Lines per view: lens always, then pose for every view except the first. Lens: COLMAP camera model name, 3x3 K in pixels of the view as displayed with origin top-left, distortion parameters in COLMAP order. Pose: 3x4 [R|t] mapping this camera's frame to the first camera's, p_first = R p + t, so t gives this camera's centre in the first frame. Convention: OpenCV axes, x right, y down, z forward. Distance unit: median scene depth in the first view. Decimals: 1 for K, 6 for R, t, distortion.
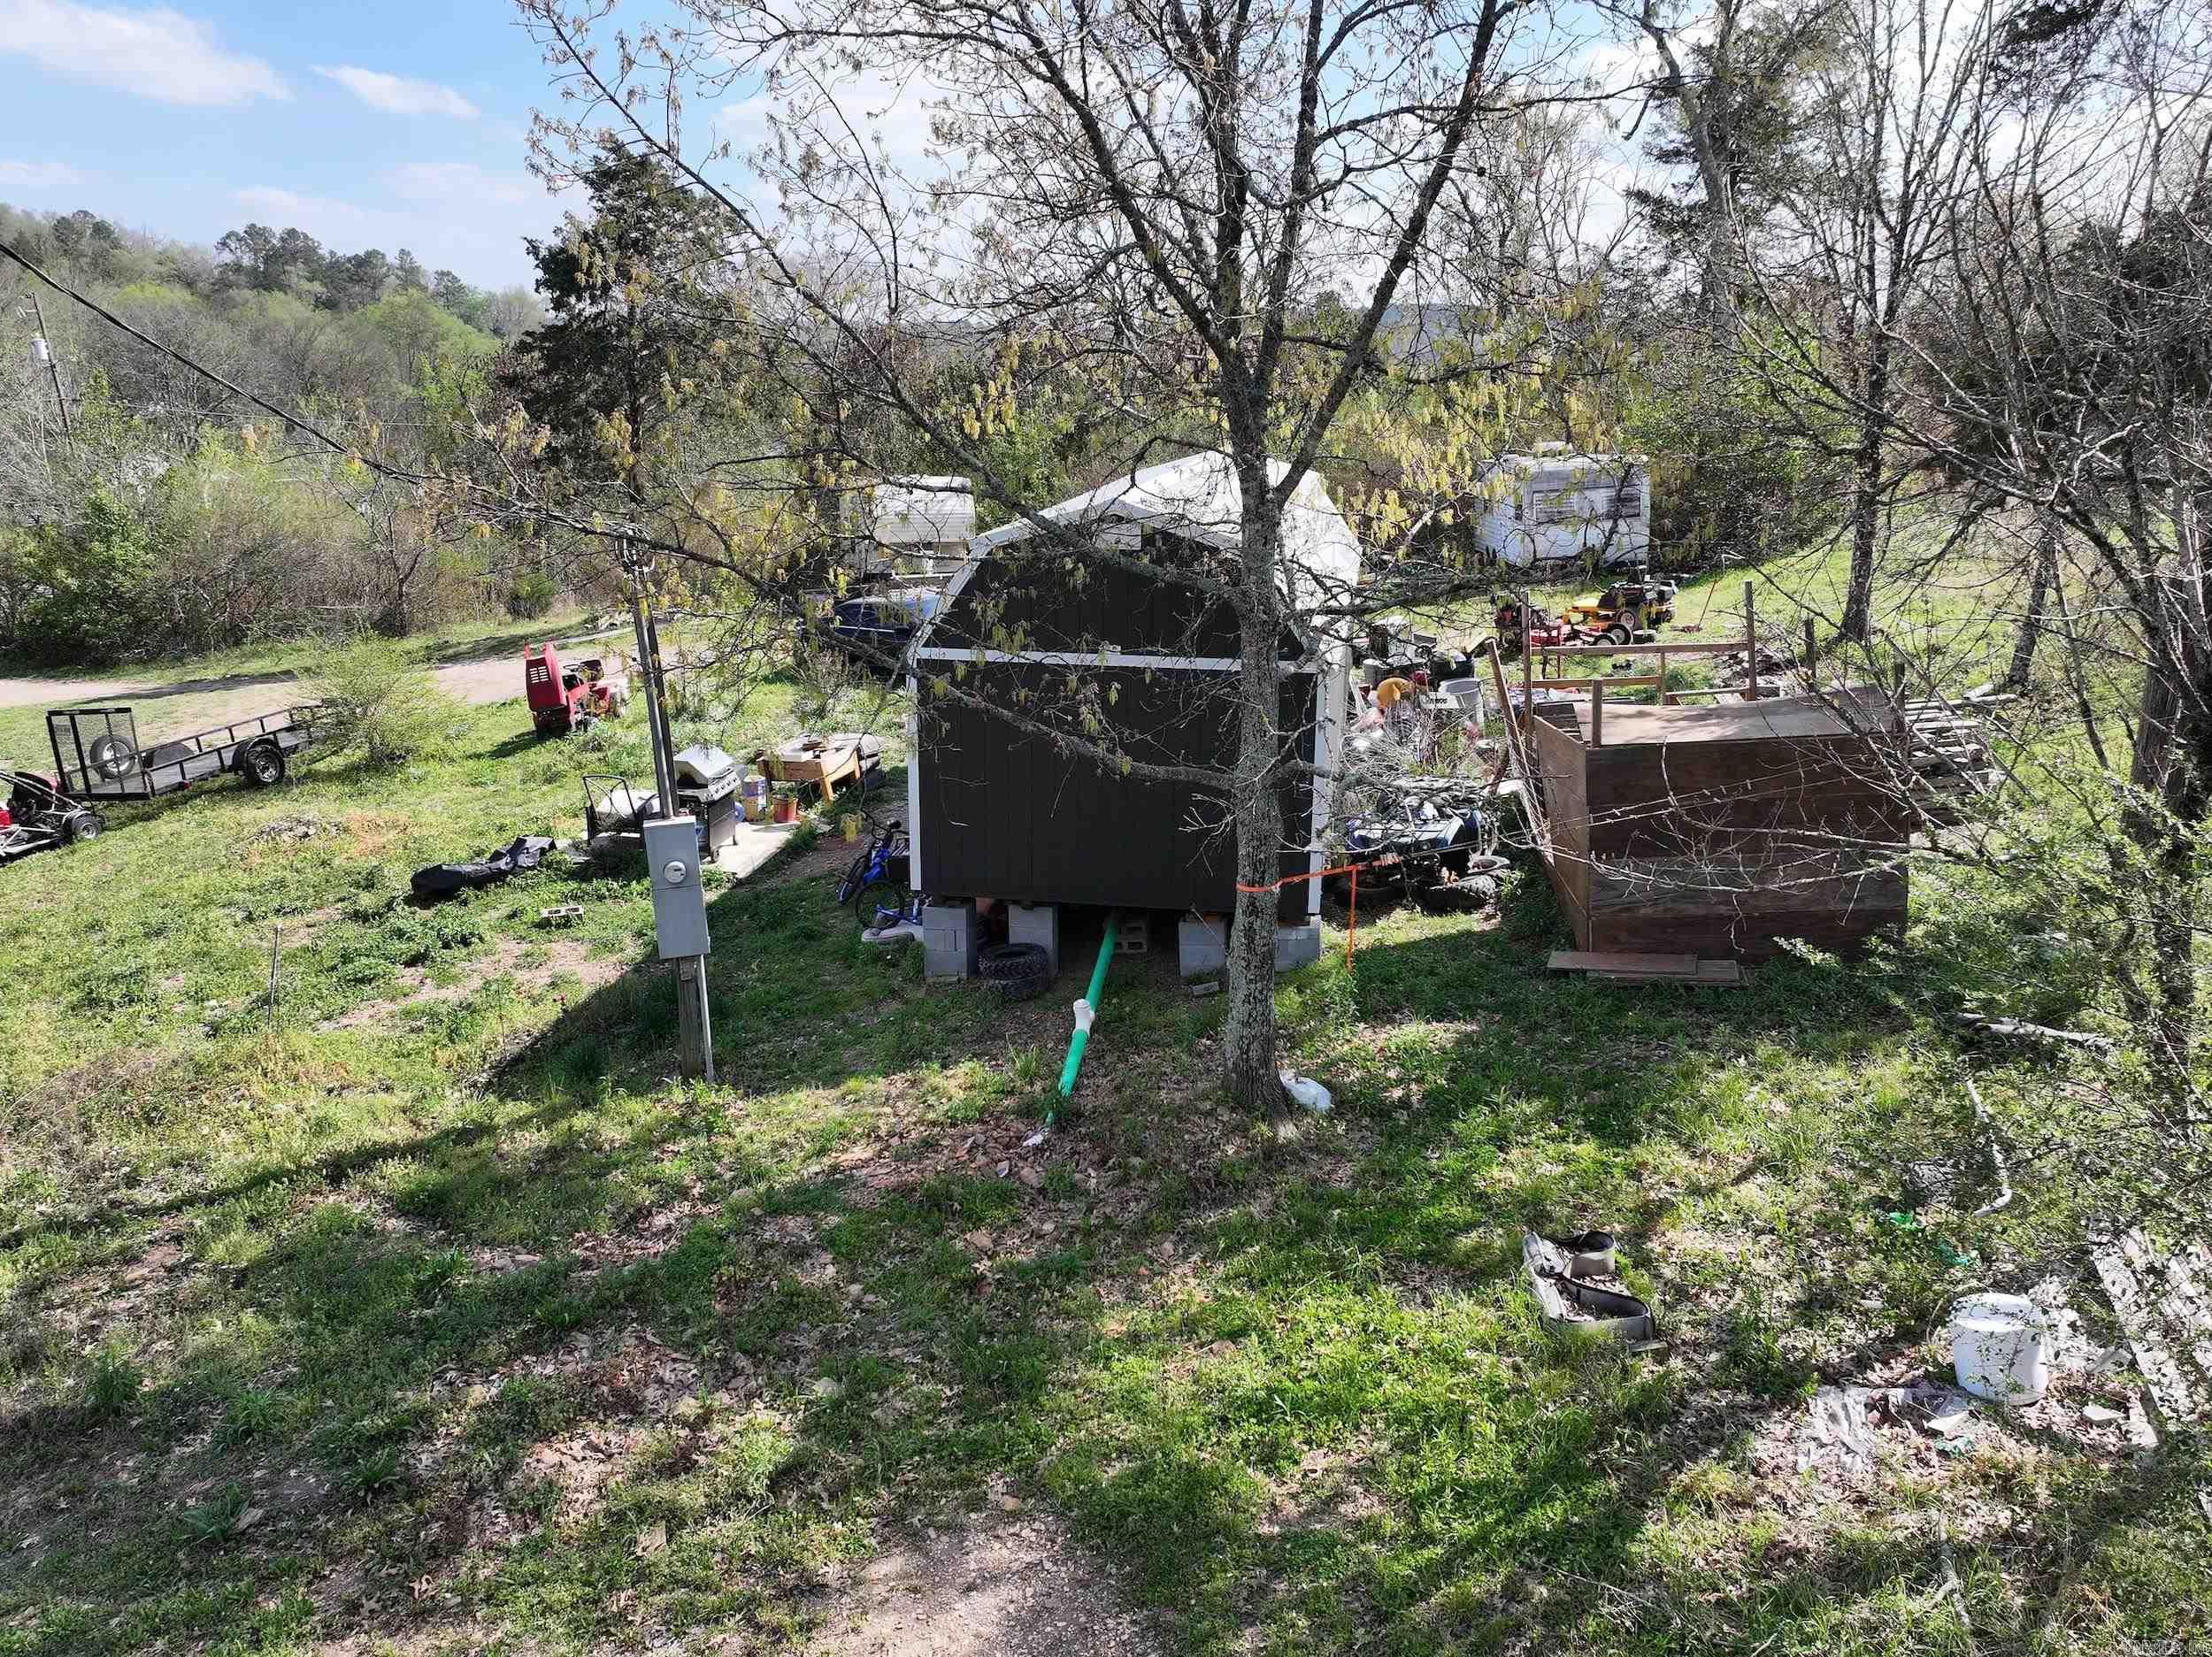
lens RADIAL K [[1748.6, 0, 1109.6], [0, 1748.6, 836.8], [0, 0, 1]] dist [0.014669, 0.005067]
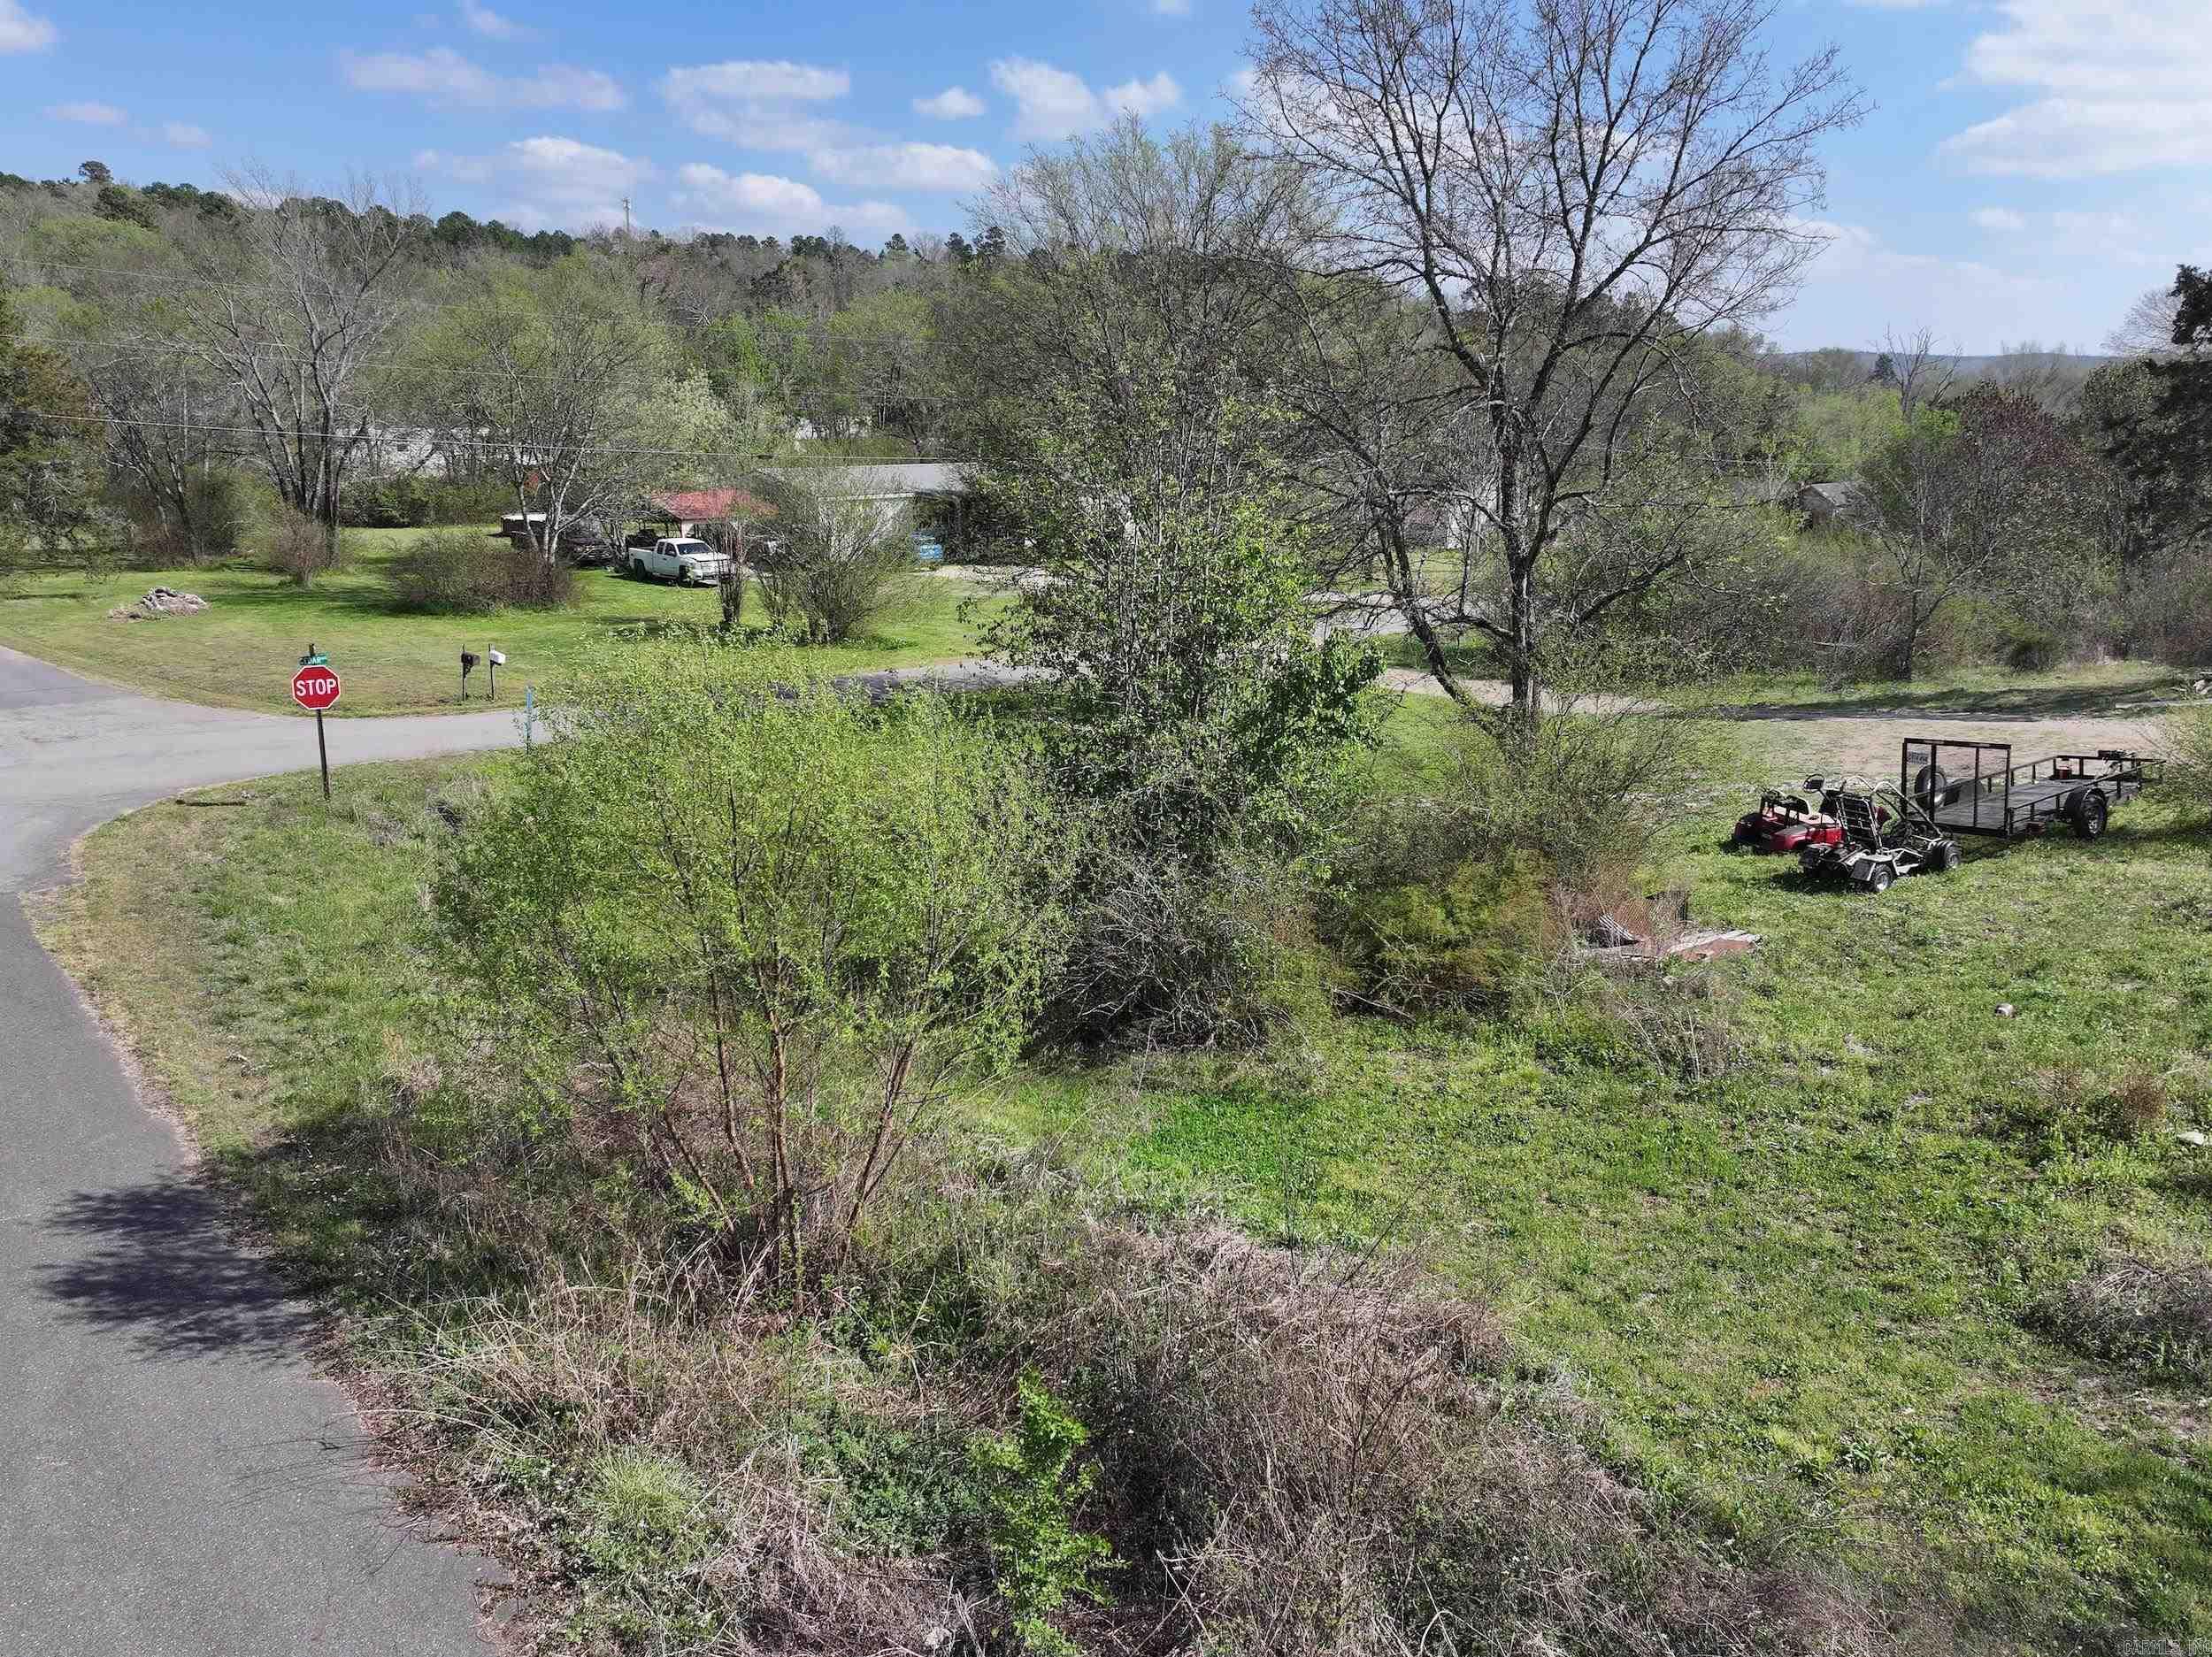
lens RADIAL K [[1748.6, 0, 1097.5], [0, 1748.6, 830.5], [0, 0, 1]] dist [0.014669, 0.005067]
pose [[0.811214, 0.144198, -0.566692, -0.581168], [-0.158741, 0.987030, 0.023919, 0.047489], [0.562791, 0.070553, 0.823583, -0.155653]]
